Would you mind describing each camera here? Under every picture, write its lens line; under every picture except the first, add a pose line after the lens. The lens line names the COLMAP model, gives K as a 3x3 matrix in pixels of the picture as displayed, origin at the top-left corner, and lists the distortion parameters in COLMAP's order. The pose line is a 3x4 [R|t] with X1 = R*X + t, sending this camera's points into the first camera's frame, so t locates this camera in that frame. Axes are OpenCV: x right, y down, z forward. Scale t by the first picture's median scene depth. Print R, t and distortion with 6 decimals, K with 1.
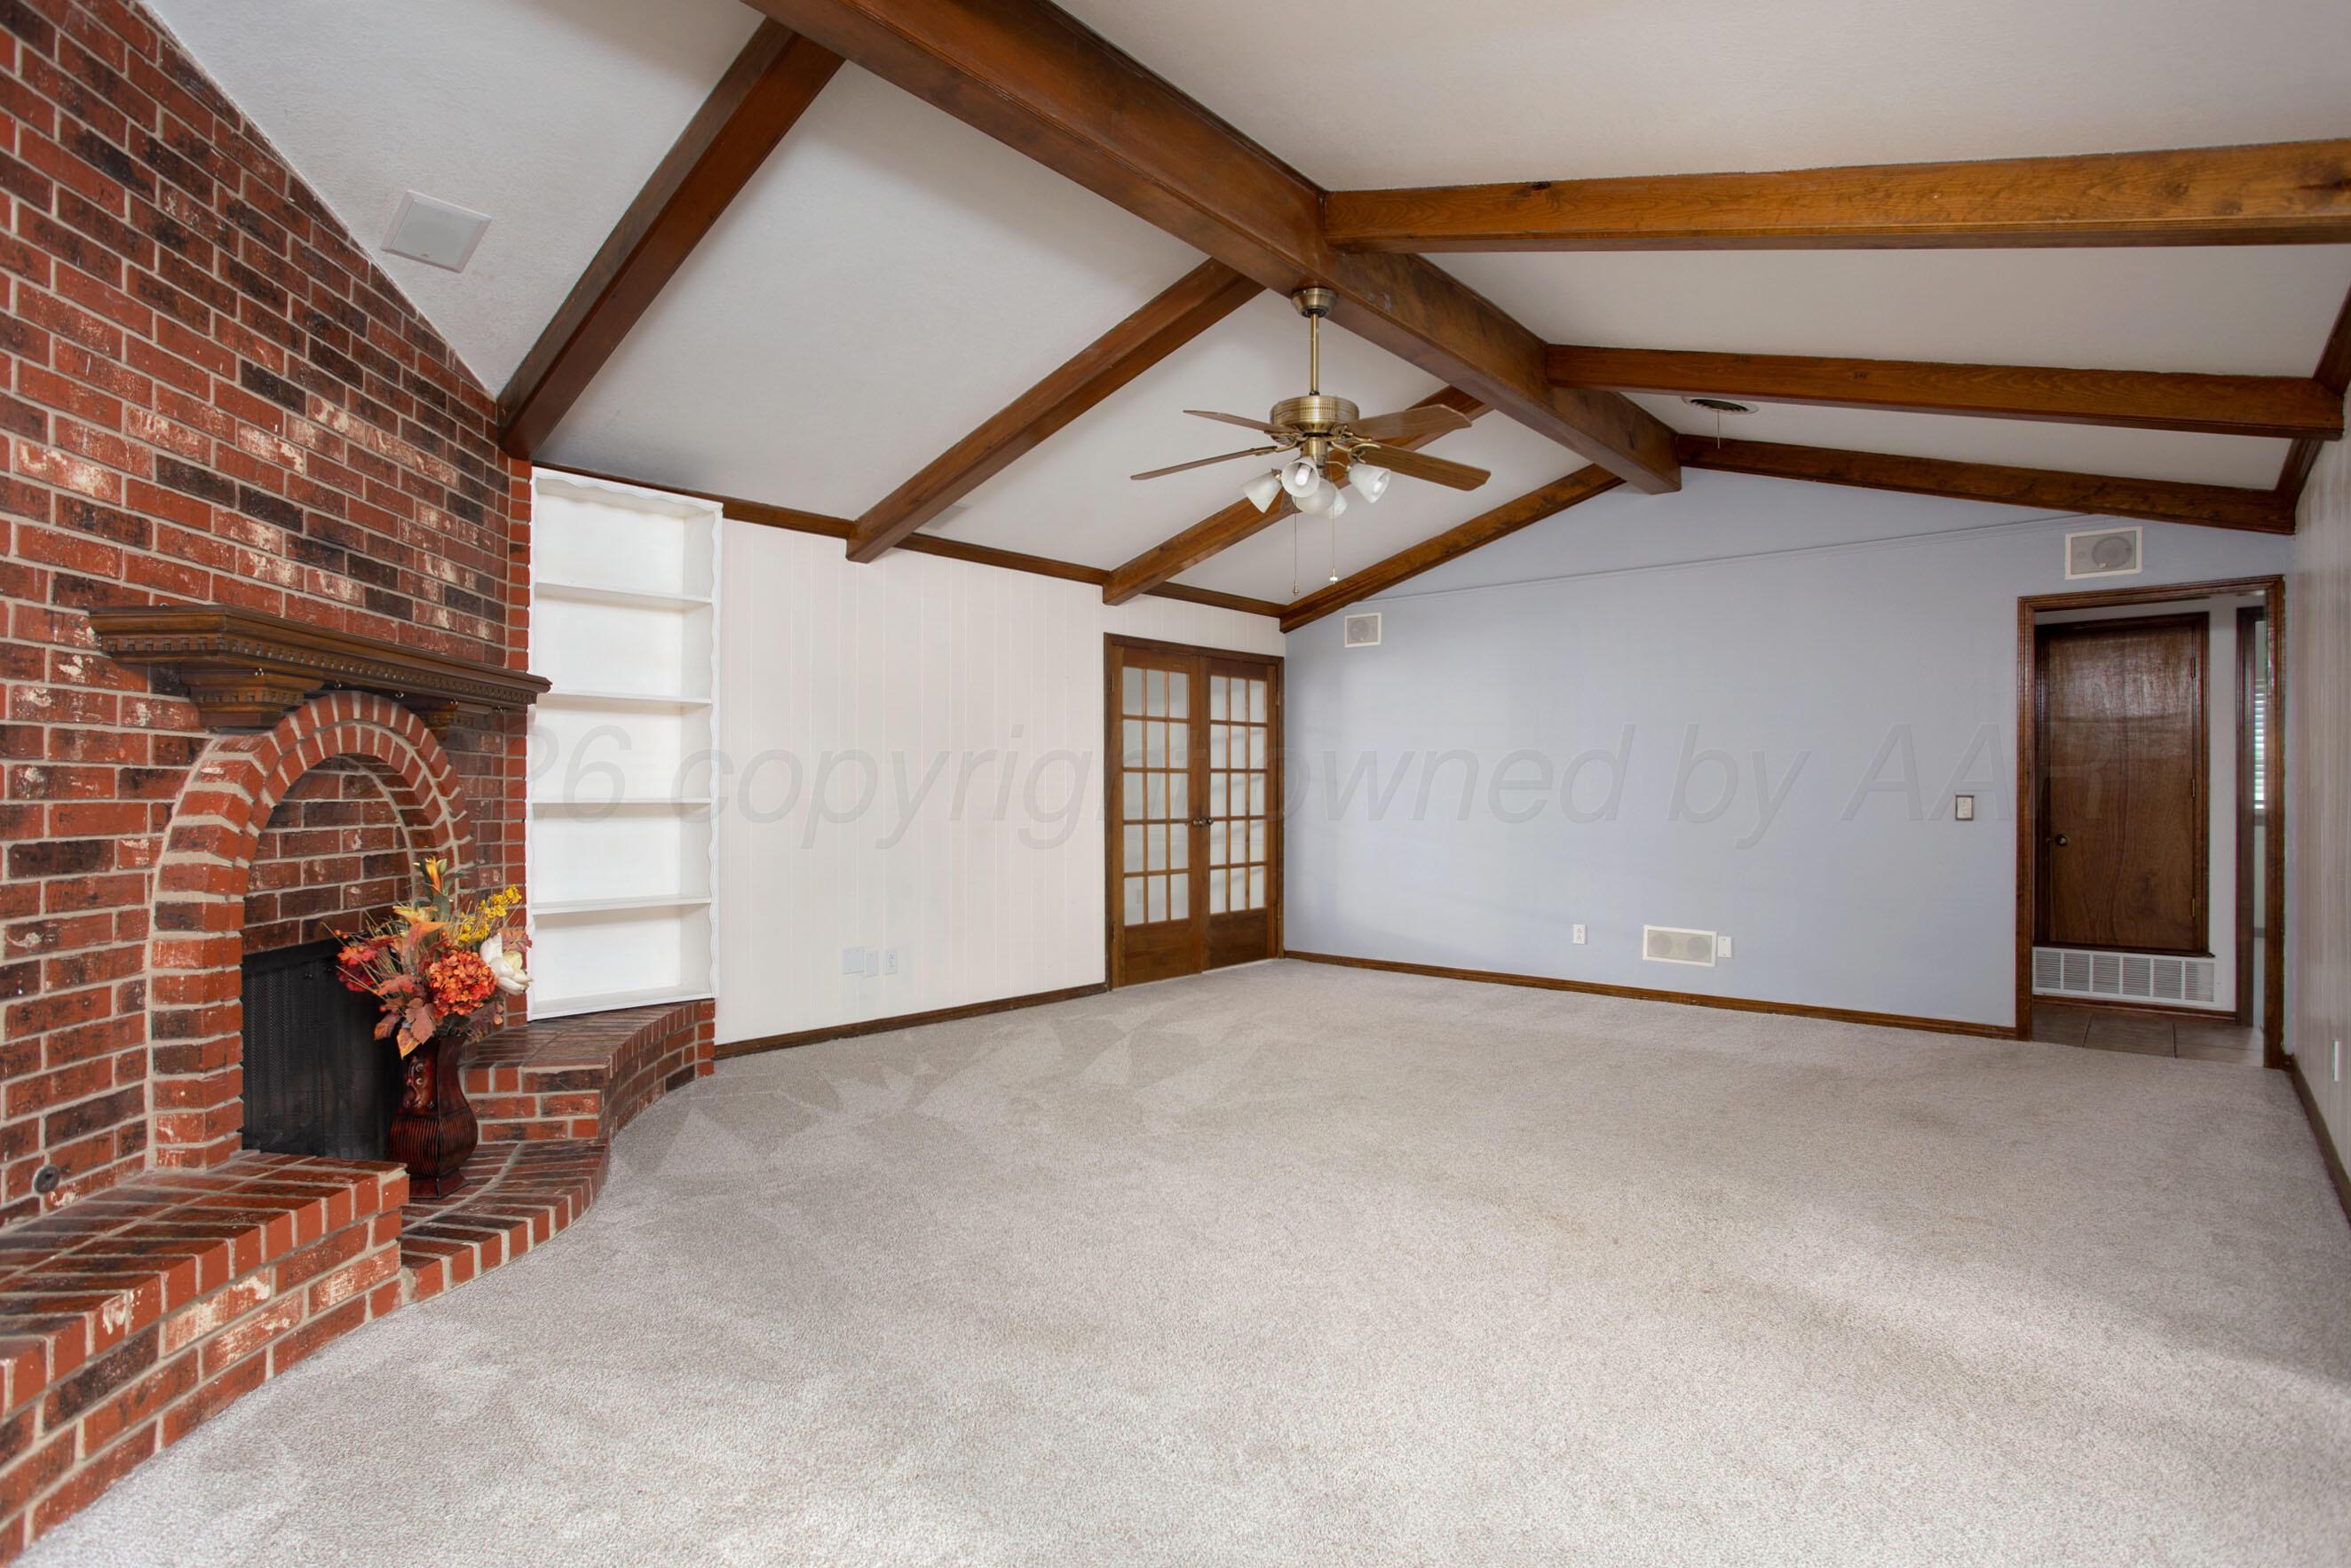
lens RADIAL K [[1143.4, 0, 1177.1], [0, 1143.4, 785.3], [0, 0, 1]] dist [-0.051391, 0.012909]
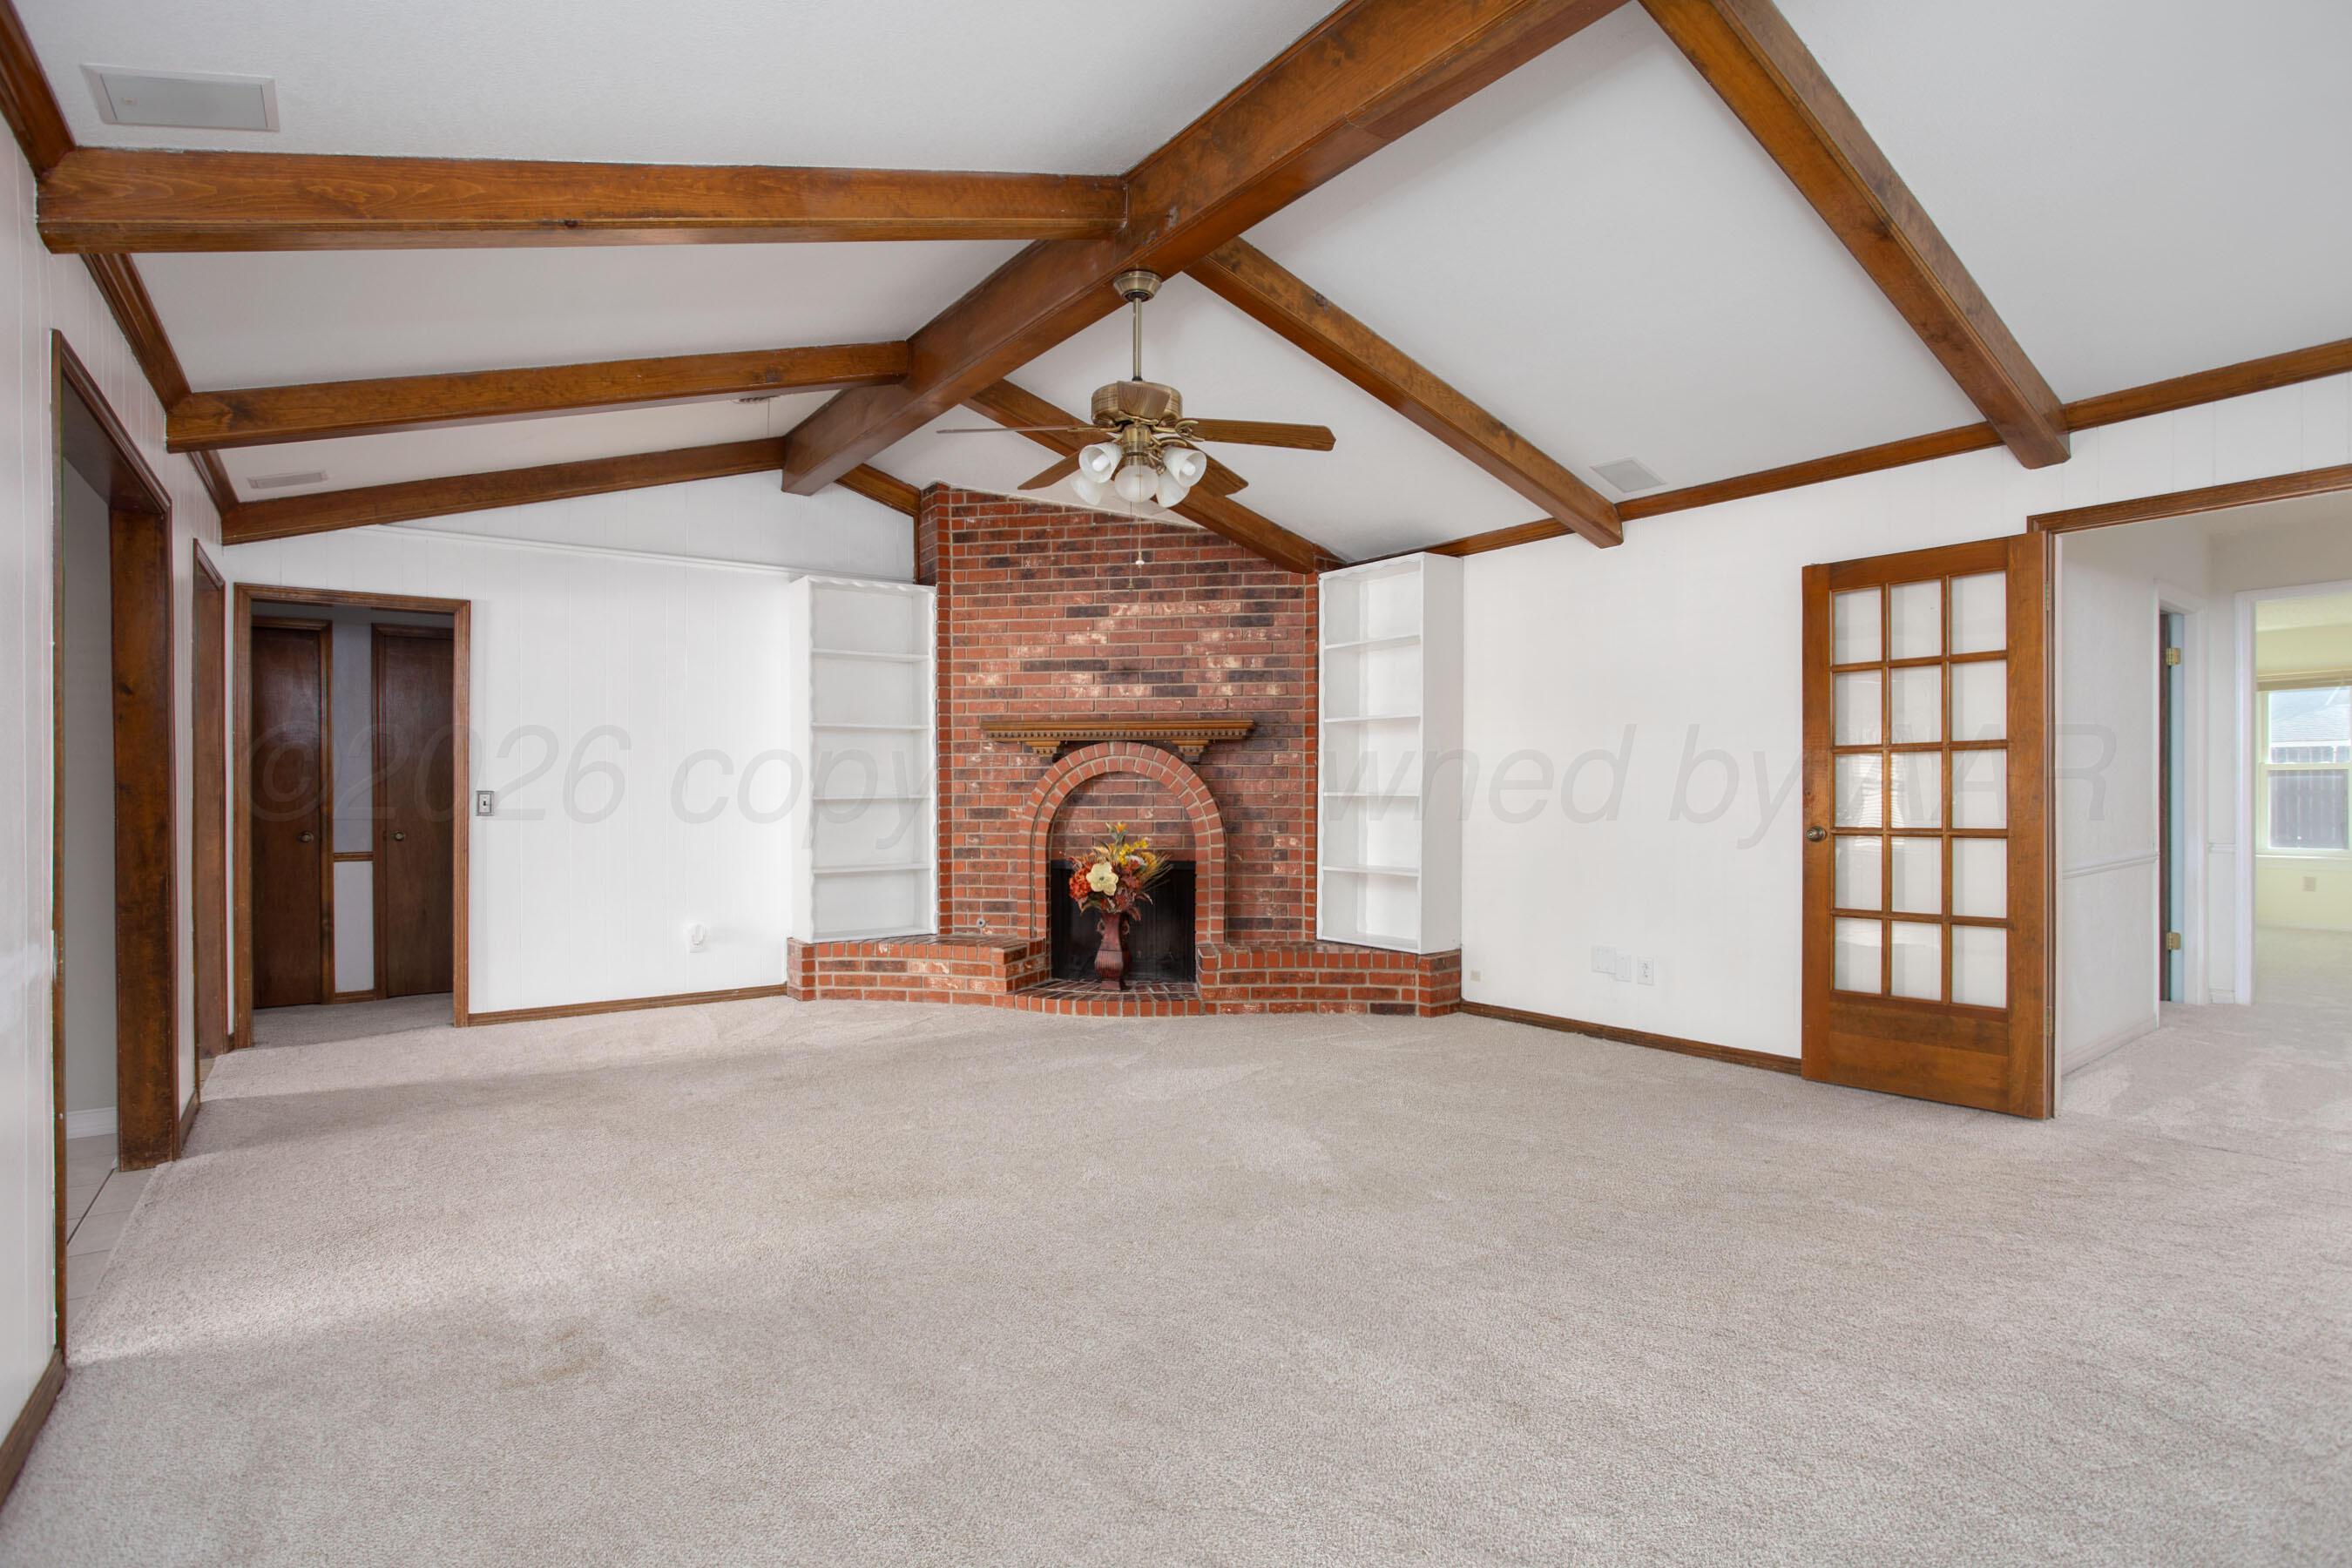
lens RADIAL K [[1143.9, 0, 1169.1], [0, 1143.9, 776.9], [0, 0, 1]] dist [-0.051391, 0.012909]
pose [[-0.210269, -0.010540, -0.977587, 1.390709], [0.012489, 0.999831, -0.013466, 0.012465], [0.977564, -0.015040, -0.210102, 1.601987]]
